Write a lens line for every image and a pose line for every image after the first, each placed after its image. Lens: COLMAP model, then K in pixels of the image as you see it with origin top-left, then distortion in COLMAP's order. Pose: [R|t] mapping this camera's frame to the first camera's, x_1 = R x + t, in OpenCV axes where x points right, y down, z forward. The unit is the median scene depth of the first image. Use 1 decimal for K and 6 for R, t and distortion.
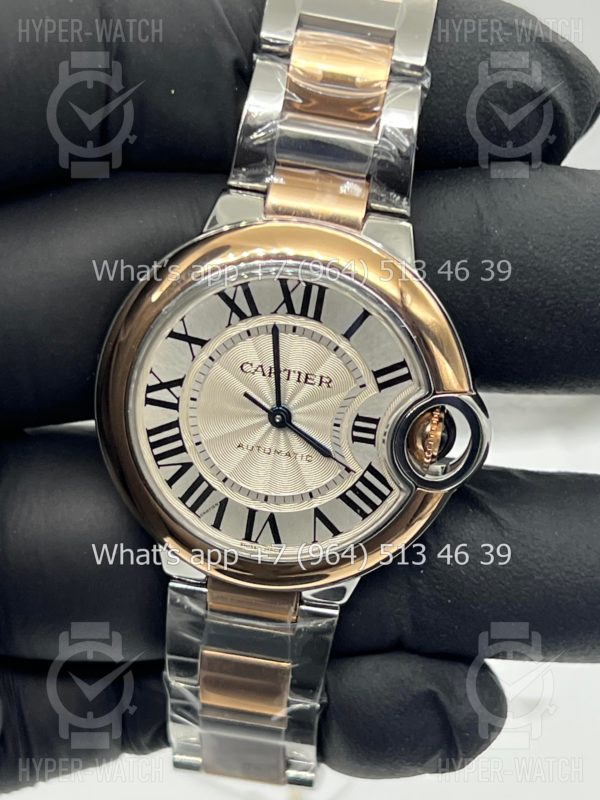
lens RADIAL K [[1790.7, 0, 303.9], [0, 1790.7, 401.2], [0, 0, 1]] dist [-0.203768, 0.000000]
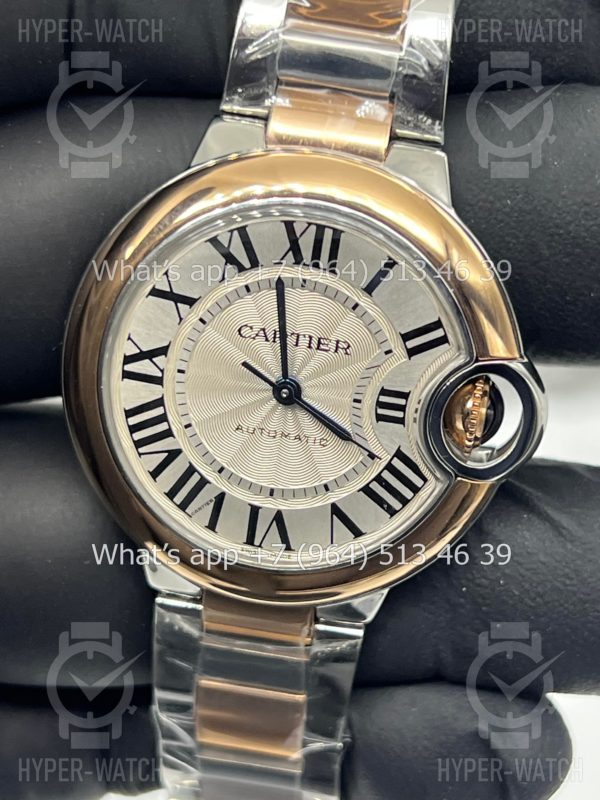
lens RADIAL K [[1790.7, 0, 295.6], [0, 1790.7, 400.6], [0, 0, 1]] dist [-0.203768, 0.000000]
pose [[0.999206, -0.011060, -0.038269, 0.021465], [0.010148, 0.999662, -0.023948, 0.032220], [0.038521, 0.023541, 0.998980, 0.186838]]
